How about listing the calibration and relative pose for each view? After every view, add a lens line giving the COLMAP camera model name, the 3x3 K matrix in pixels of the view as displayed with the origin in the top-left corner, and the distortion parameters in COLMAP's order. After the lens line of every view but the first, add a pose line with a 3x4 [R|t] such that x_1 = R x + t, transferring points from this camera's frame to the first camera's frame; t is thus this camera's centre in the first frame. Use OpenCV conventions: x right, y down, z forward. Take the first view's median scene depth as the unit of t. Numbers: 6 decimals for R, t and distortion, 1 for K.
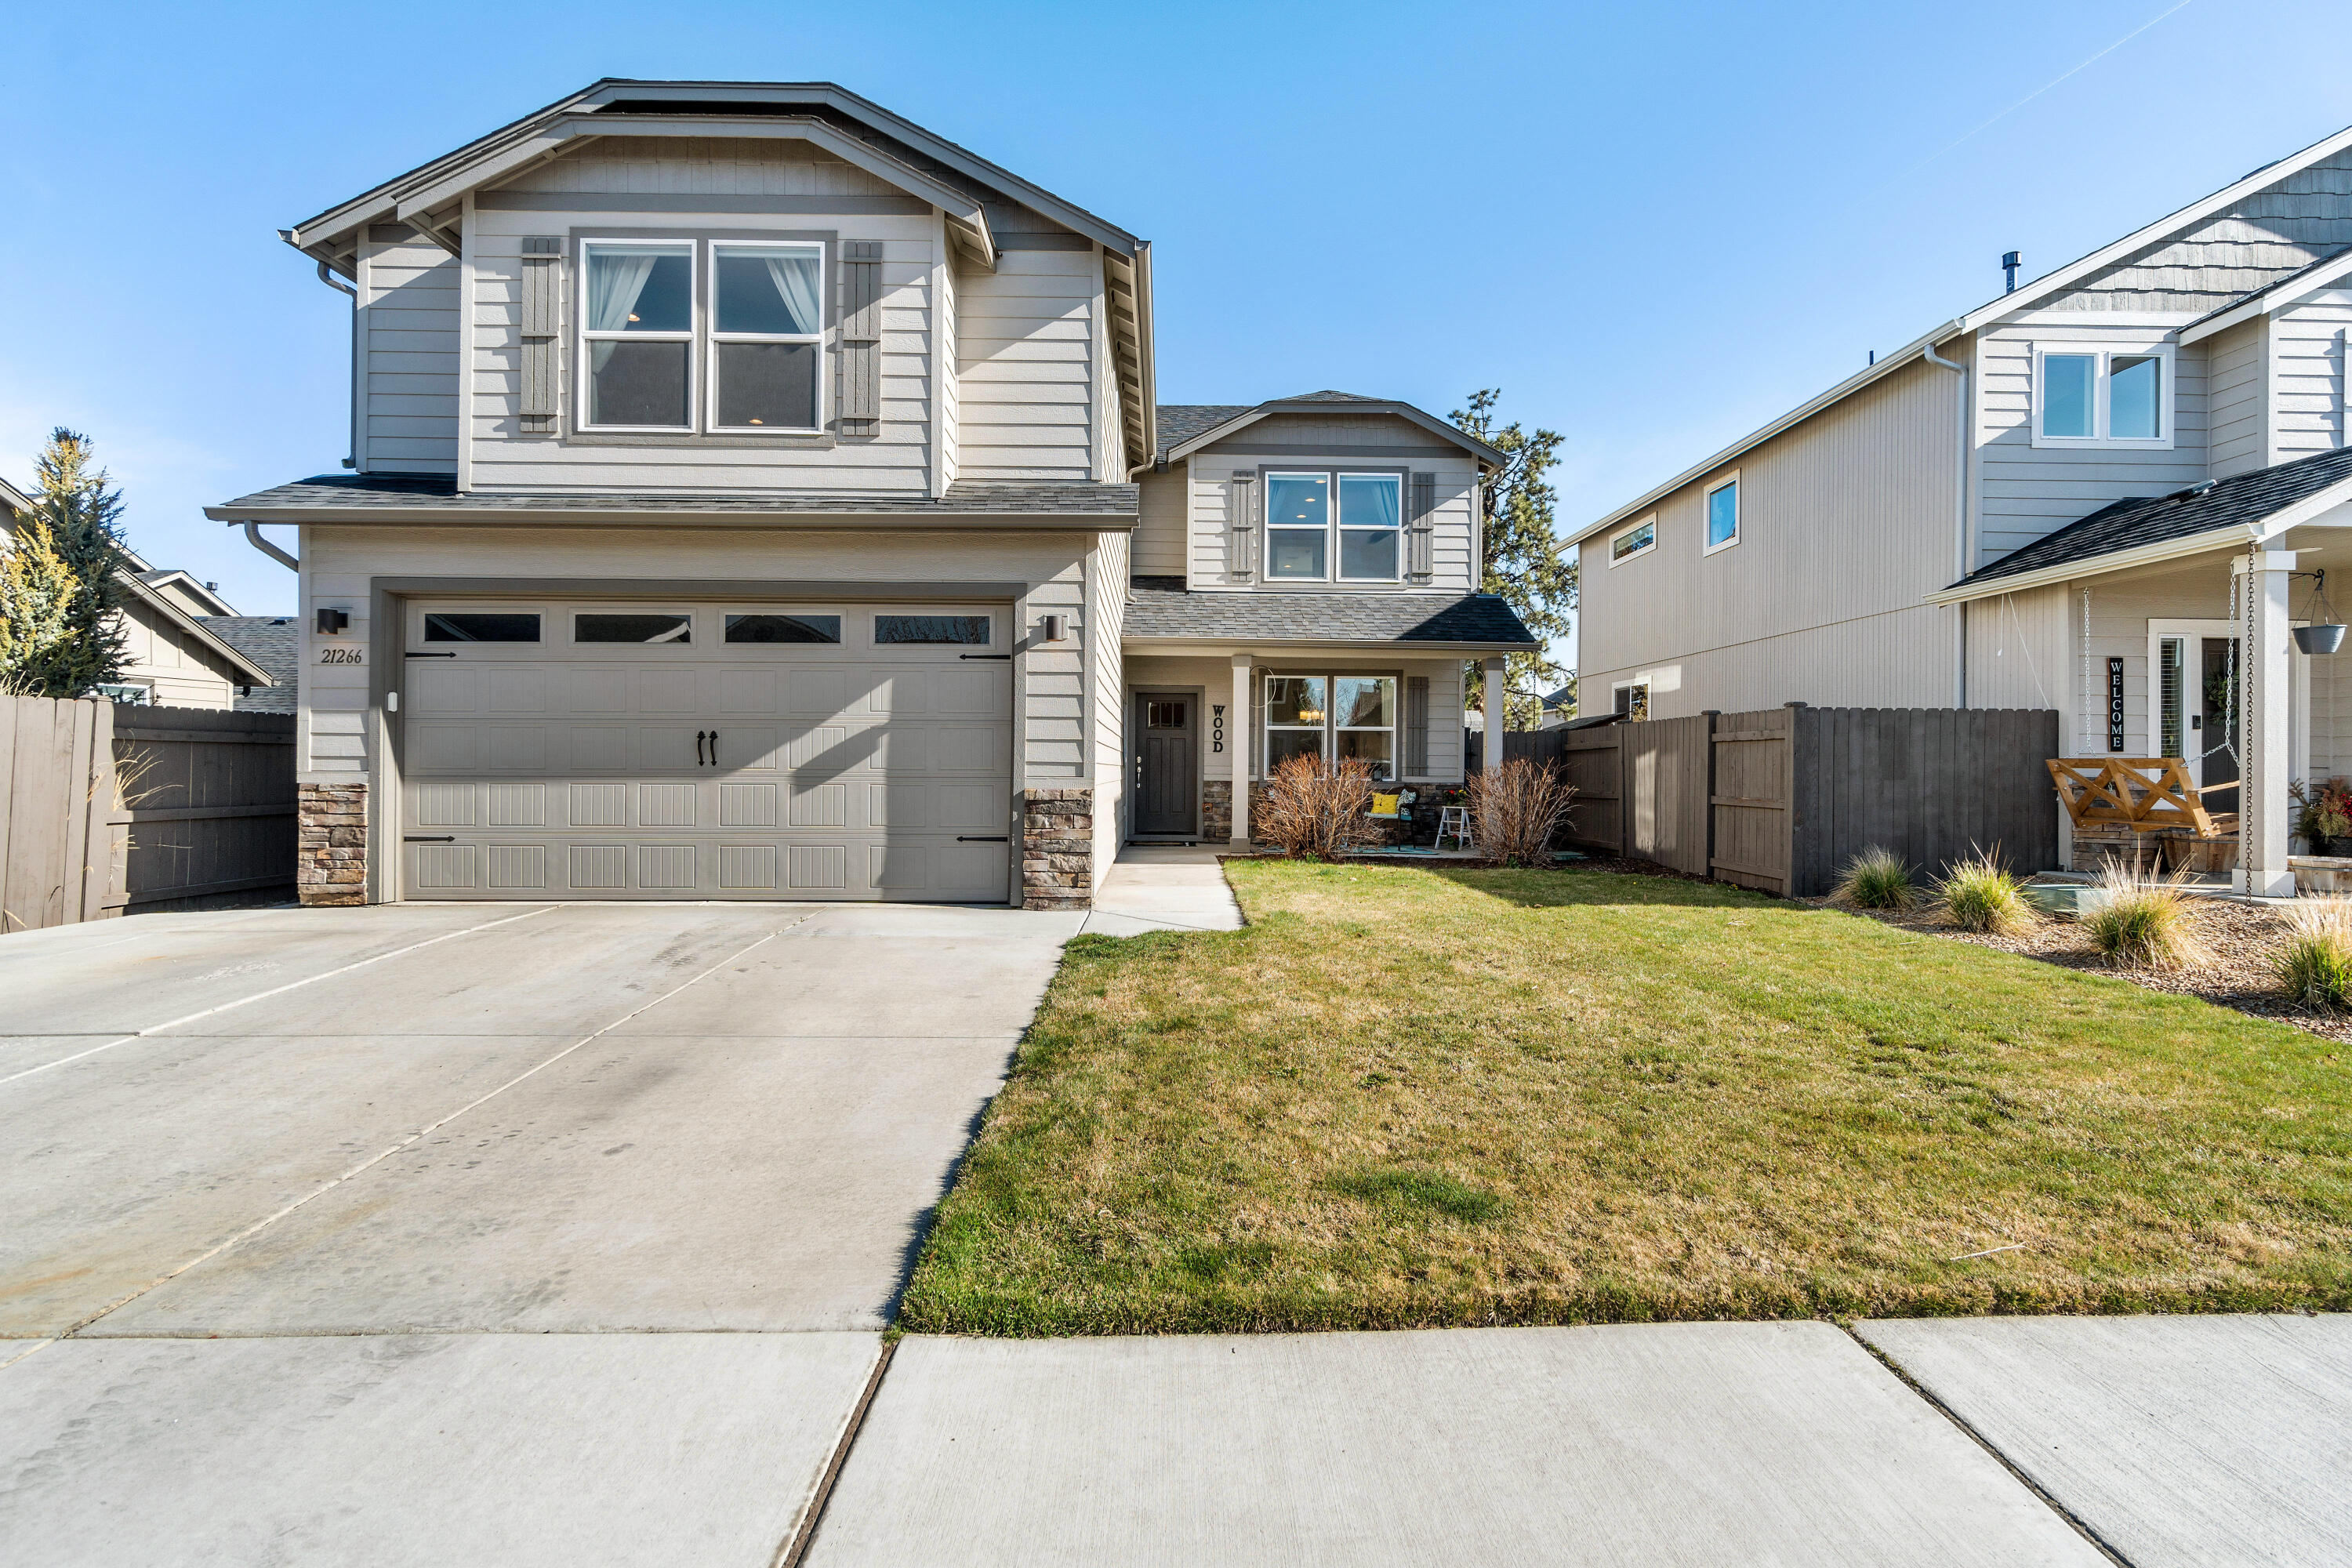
lens RADIAL K [[1118.6, 0, 1178.3], [0, 1118.6, 767.8], [0, 0, 1]] dist [-0.002746, -0.000384]
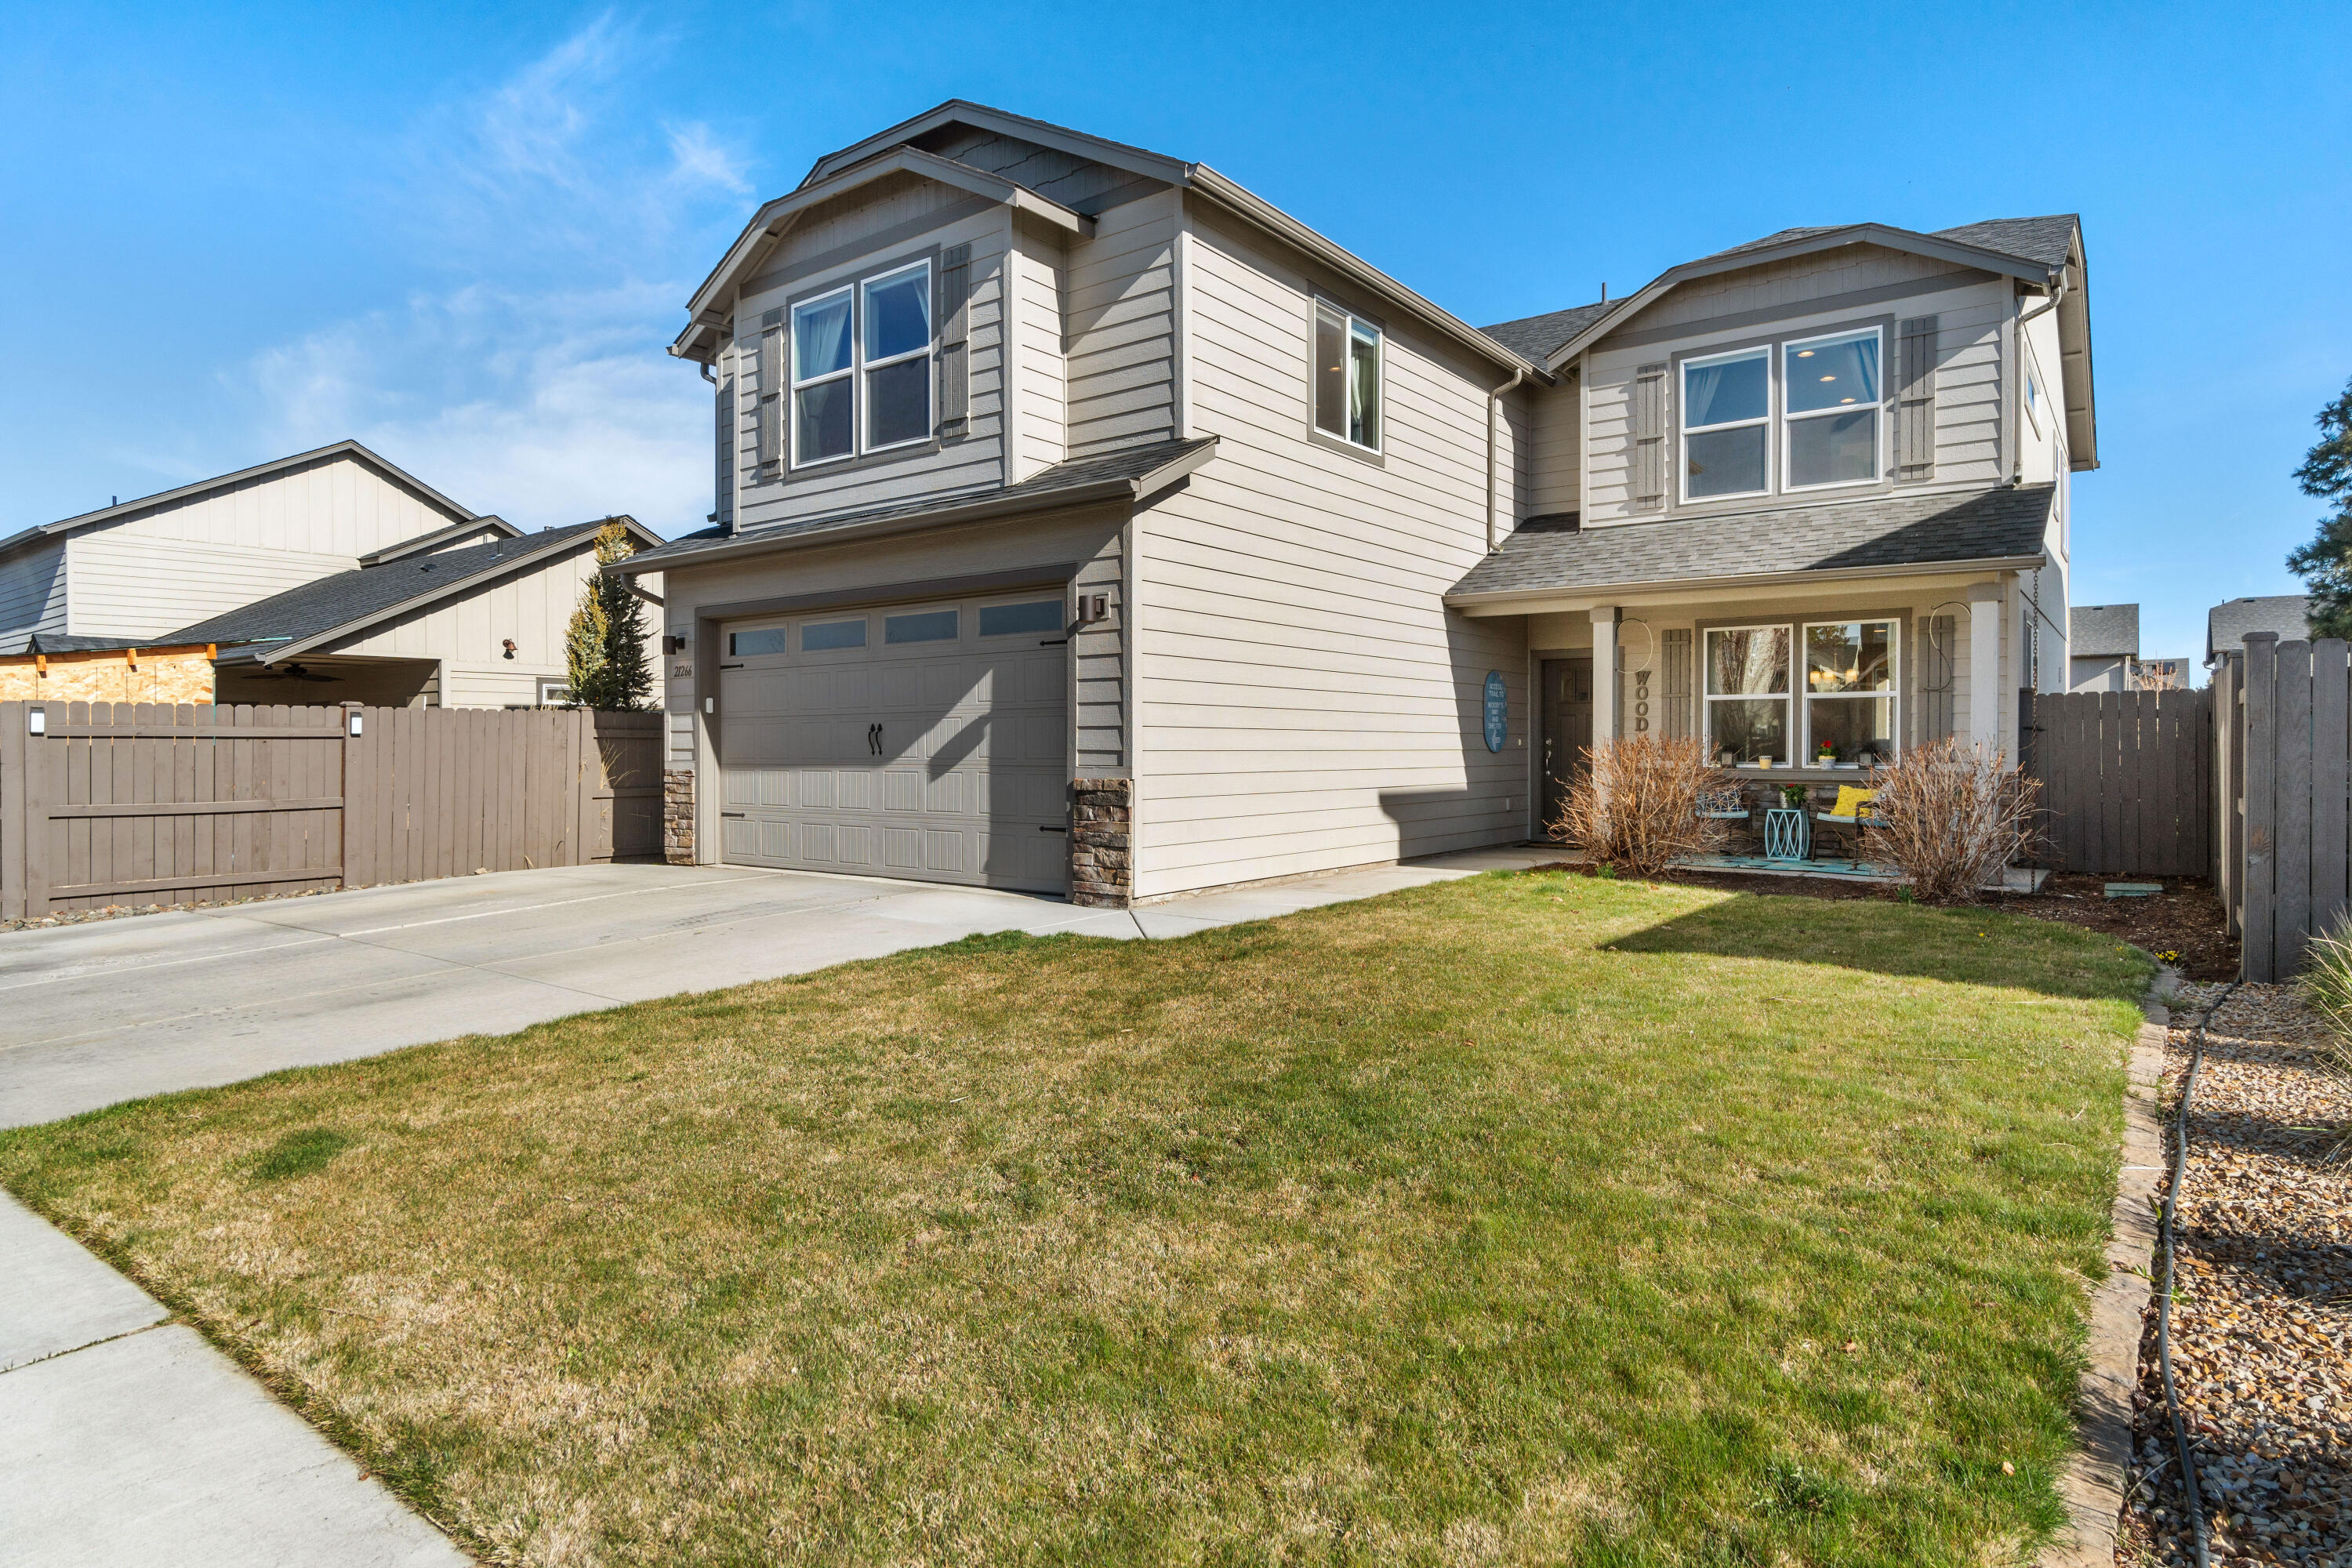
lens RADIAL K [[1274.6, 0, 1195.2], [0, 1274.6, 759.9], [0, 0, 1]] dist [-0.005817, -0.001670]
pose [[0.788993, -0.000695, -0.614401, 0.606352], [0.006658, 0.999950, 0.007419, -0.004255], [0.614366, -0.009944, 0.788959, 0.199432]]
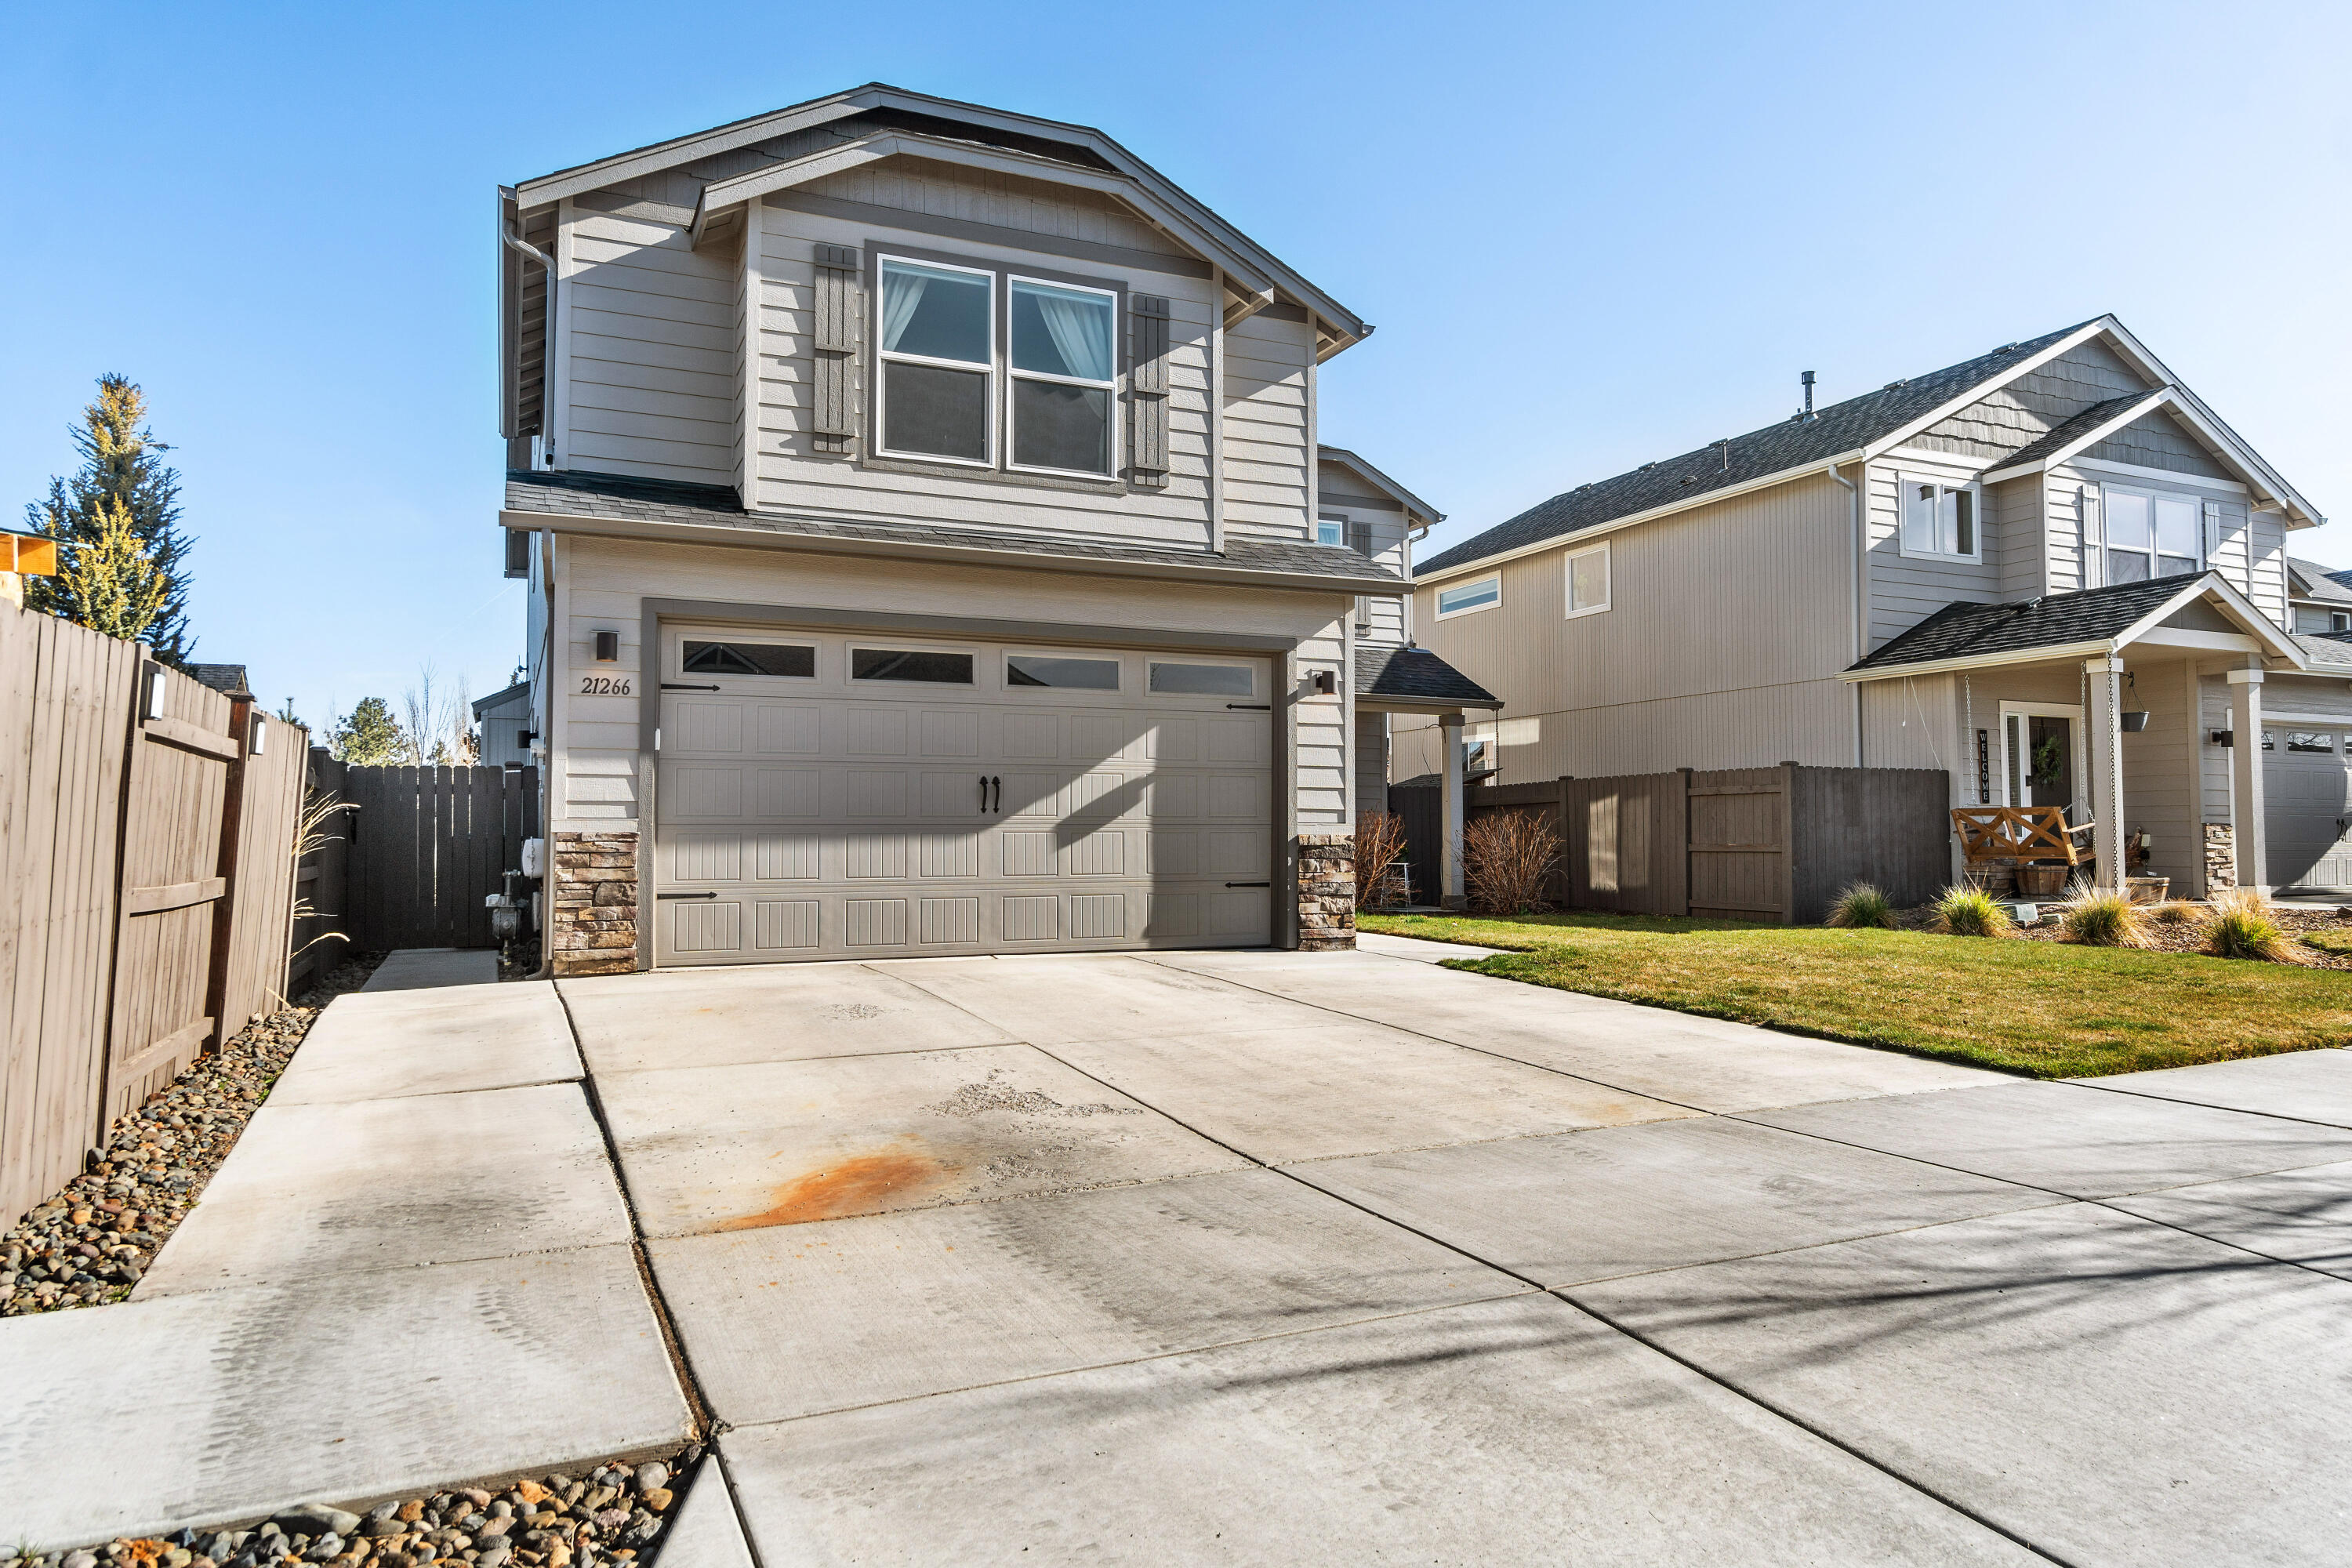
lens RADIAL K [[1512.6, 0, 1176.8], [0, 1512.6, 778.9], [0, 0, 1]] dist [-0.008202, 0.001726]
pose [[0.917772, 0.008757, 0.397012, -0.790879], [0.008220, 0.999124, -0.041041, 0.023531], [-0.397023, 0.040930, 0.916896, -0.247590]]
